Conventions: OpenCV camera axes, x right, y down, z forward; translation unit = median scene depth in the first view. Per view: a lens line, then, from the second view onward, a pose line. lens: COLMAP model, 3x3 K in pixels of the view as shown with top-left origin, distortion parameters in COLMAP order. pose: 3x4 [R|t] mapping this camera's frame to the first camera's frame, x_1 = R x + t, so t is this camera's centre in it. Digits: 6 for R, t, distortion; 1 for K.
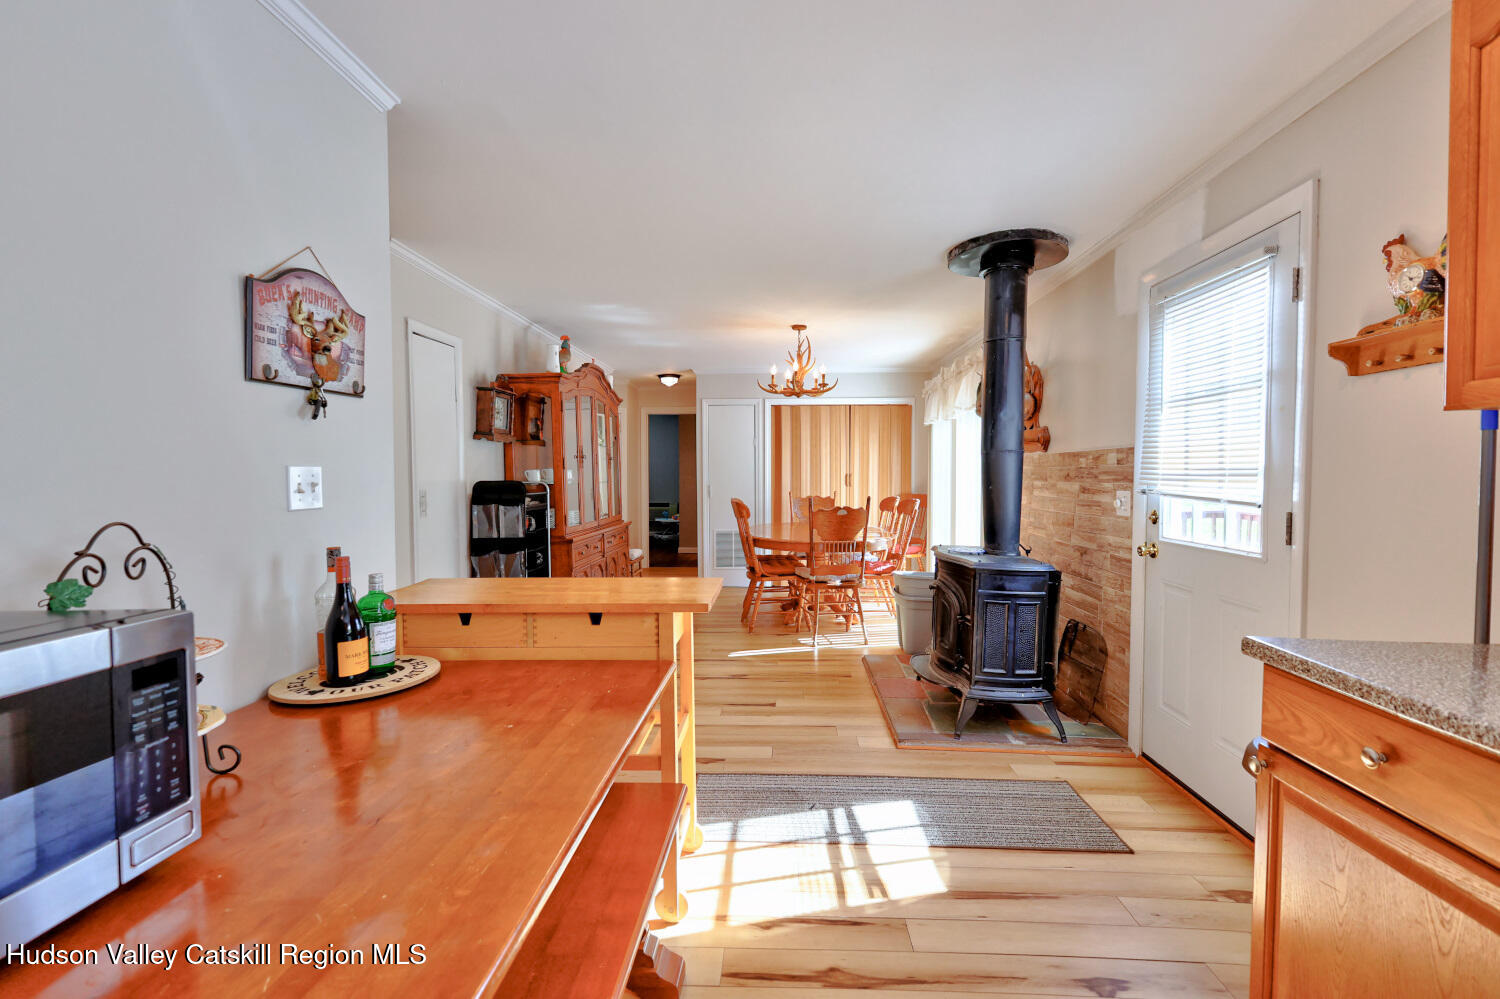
lens RADIAL K [[649.6, 0, 753.1], [0, 649.6, 495.7], [0, 0, 1]] dist [0.003684, -0.000267]
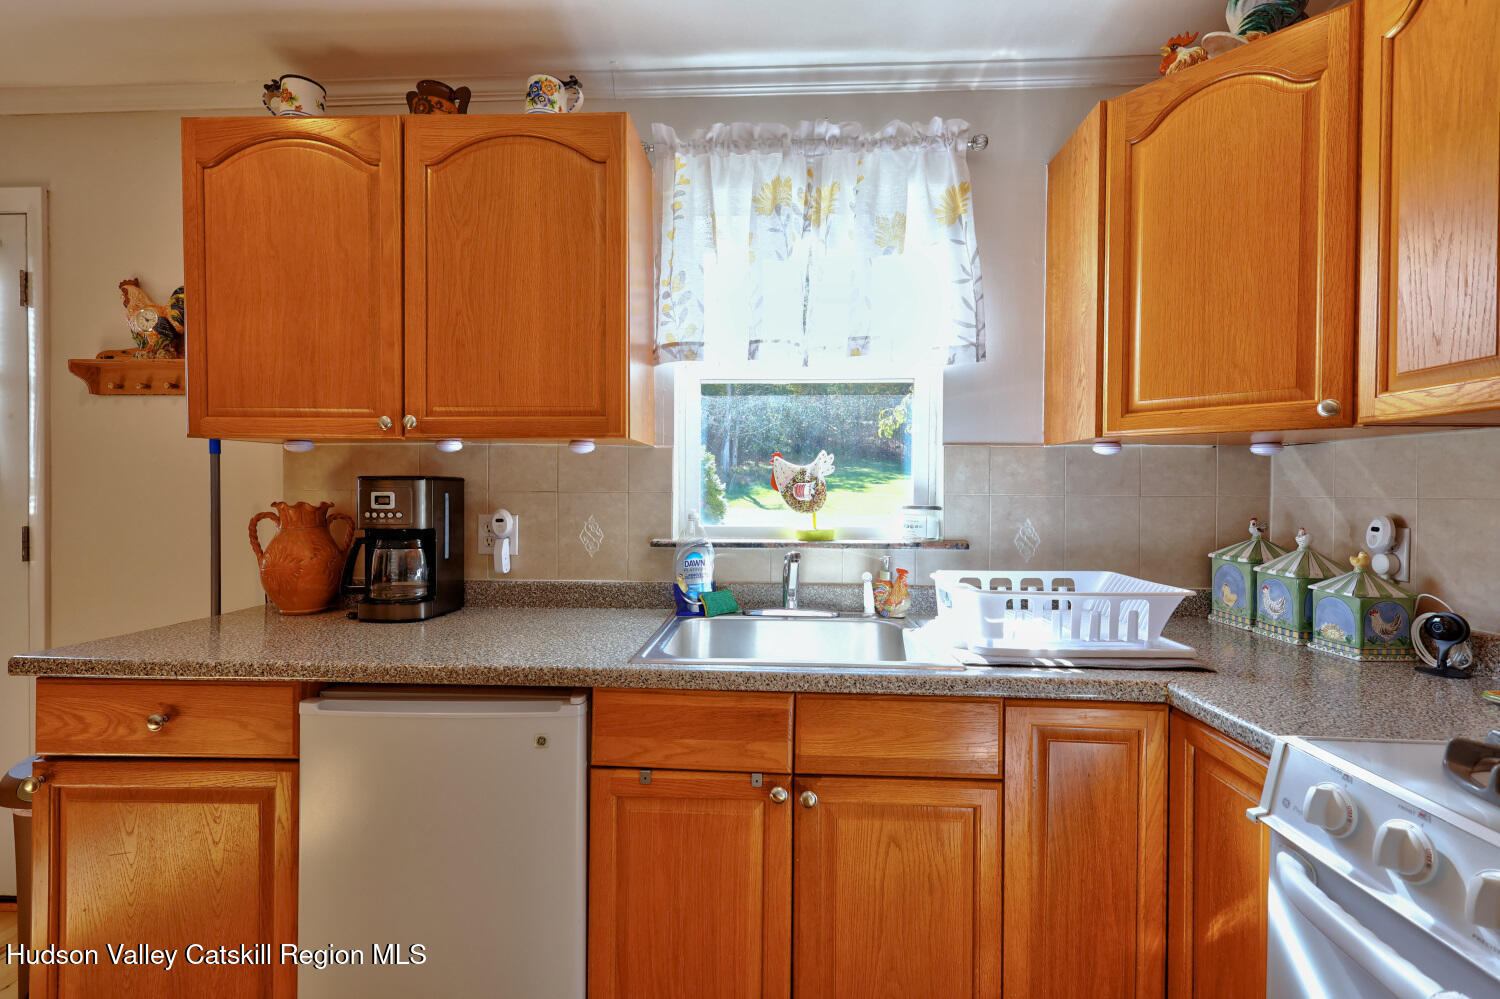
lens RADIAL K [[649.6, 0, 753.1], [0, 649.6, 495.7], [0, 0, 1]] dist [0.003684, -0.000267]
pose [[-0.006665, -0.009164, 0.999936, -0.151292], [0.028852, 0.999540, 0.009353, 0.002606], [-0.999561, 0.028913, -0.006397, -0.062245]]
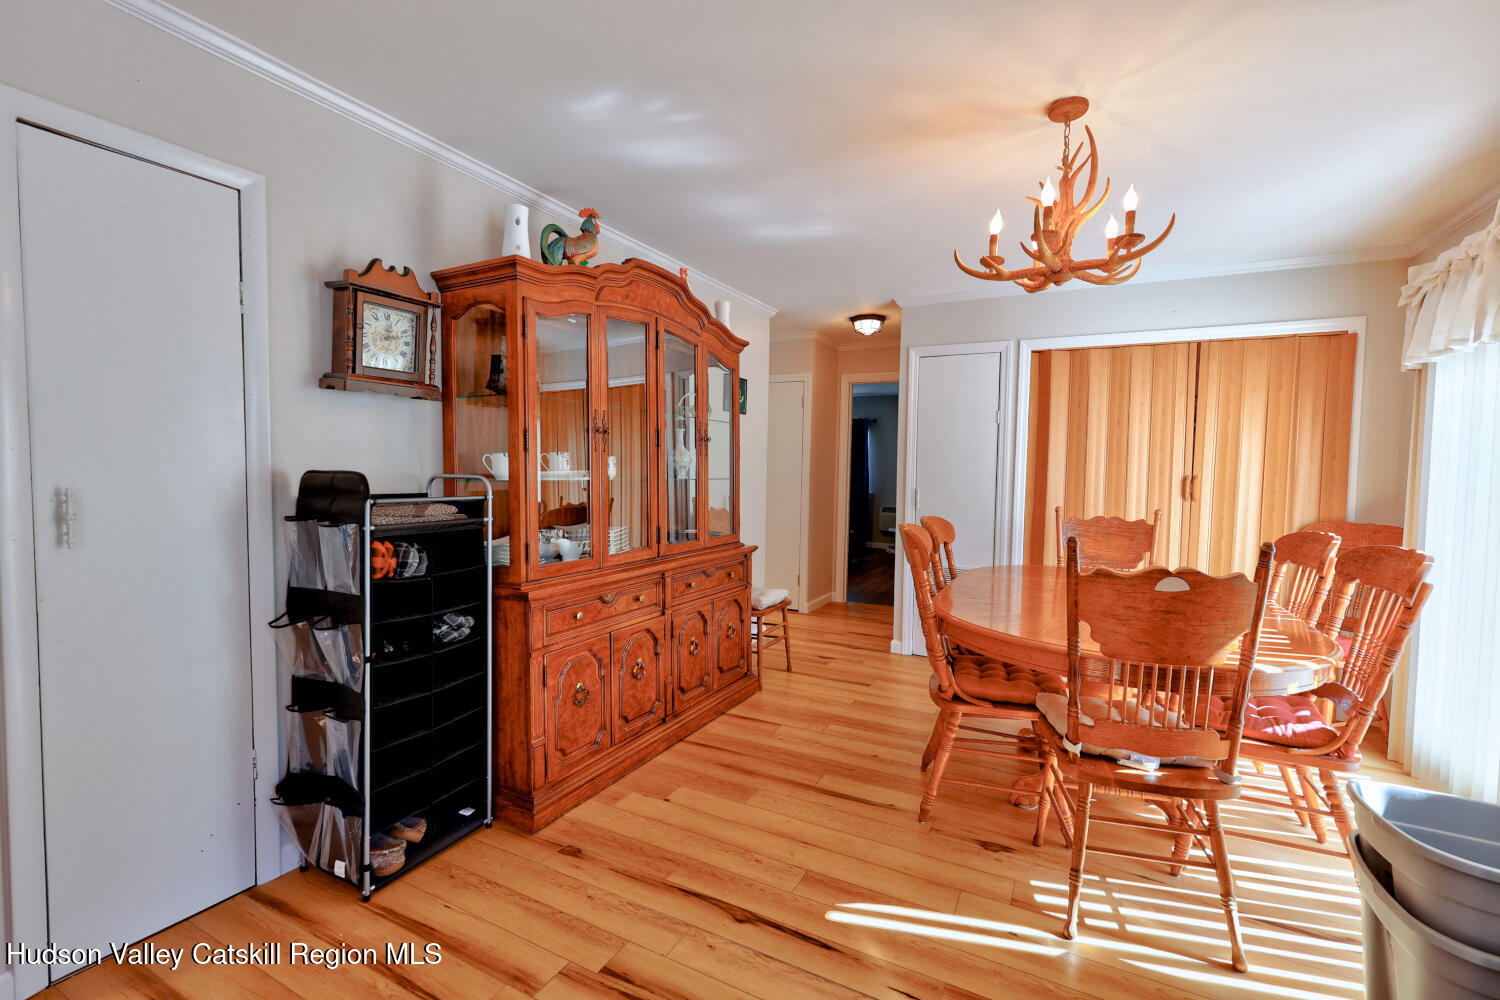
lens RADIAL K [[657.2, 0, 754.1], [0, 657.2, 495.9], [0, 0, 1]] dist [0.004025, 0.000189]
pose [[0.908445, 0.037850, -0.416288, 0.203794], [-0.035822, 0.999278, 0.012684, -0.048363], [0.416467, 0.003390, 0.909145, 1.523976]]
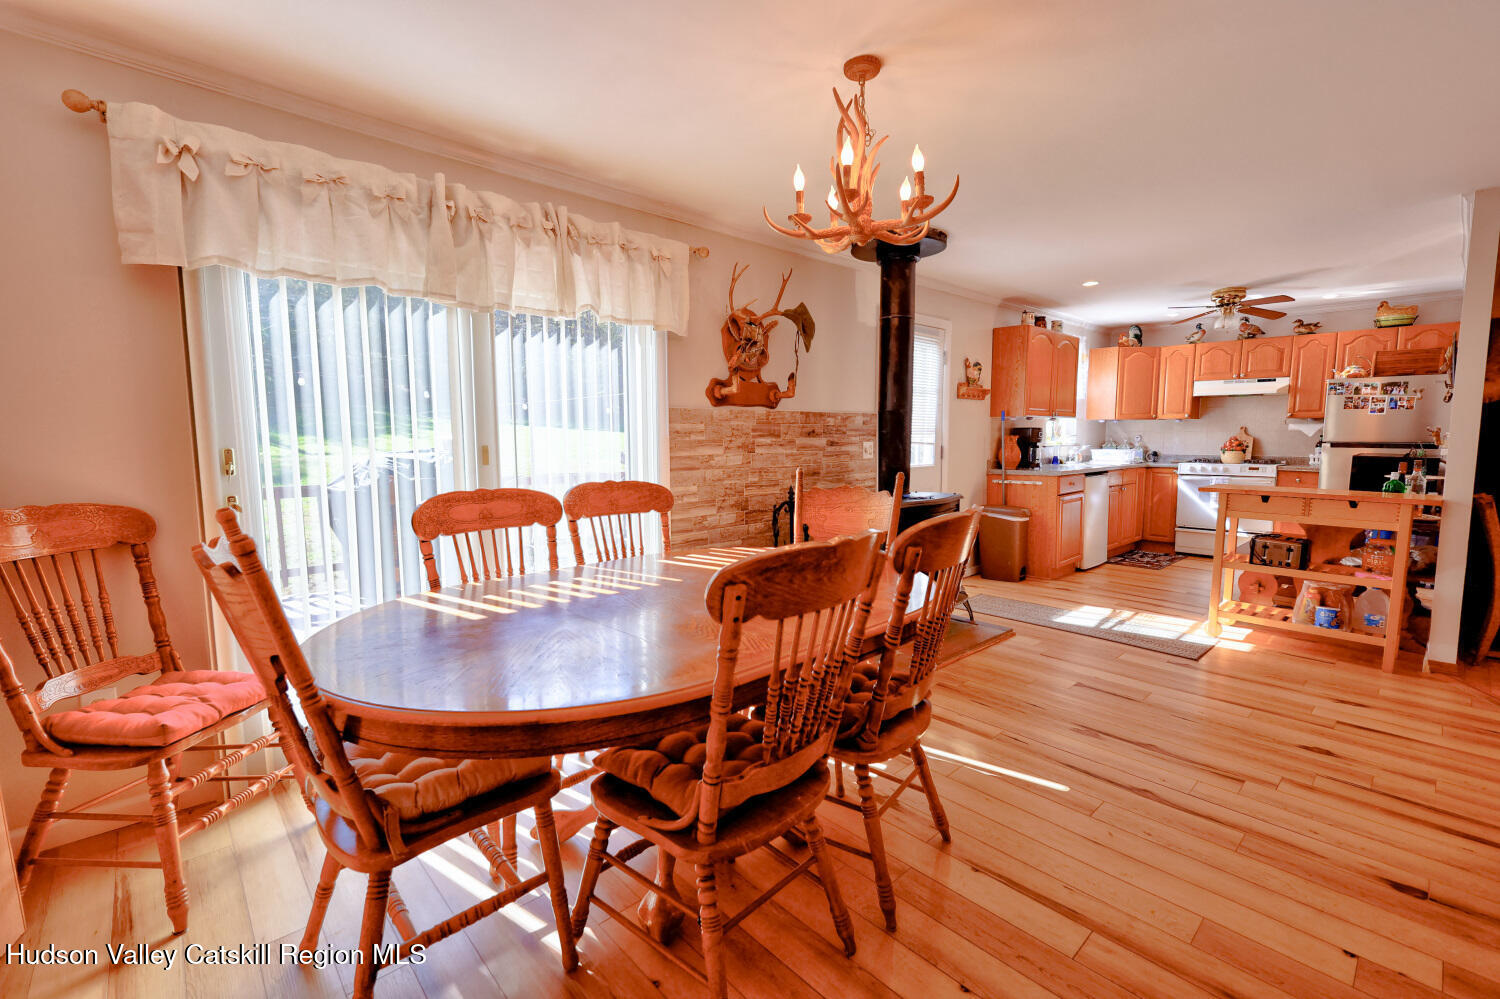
lens RADIAL K [[649.6, 0, 753.1], [0, 649.6, 495.7], [0, 0, 1]] dist [0.003684, -0.000267]
pose [[-0.713231, -0.063030, 0.698089, -0.518032], [0.027650, 0.992643, 0.117875, -0.116652], [-0.700384, 0.103374, -0.706241, 3.826041]]
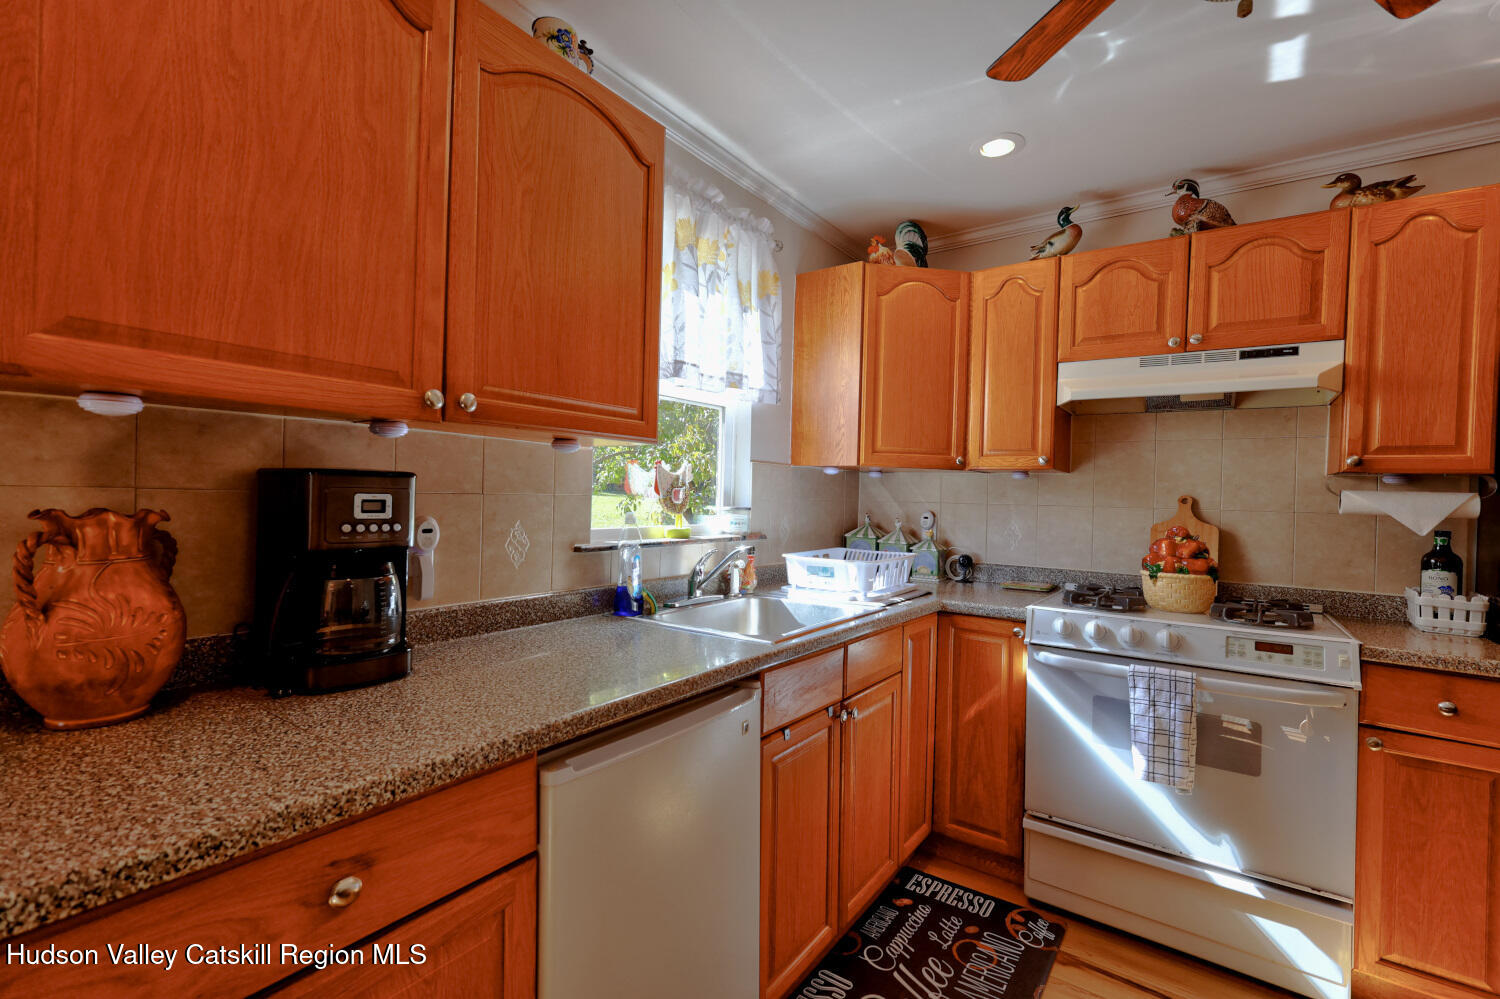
lens RADIAL K [[657.2, 0, 754.1], [0, 657.2, 495.4], [0, 0, 1]] dist [0.004025, 0.000189]
pose [[-0.840795, -0.020835, 0.540953, 0.120666], [-0.005690, 0.999544, 0.029654, -0.028695], [-0.541324, 0.021855, -0.840530, 0.788515]]
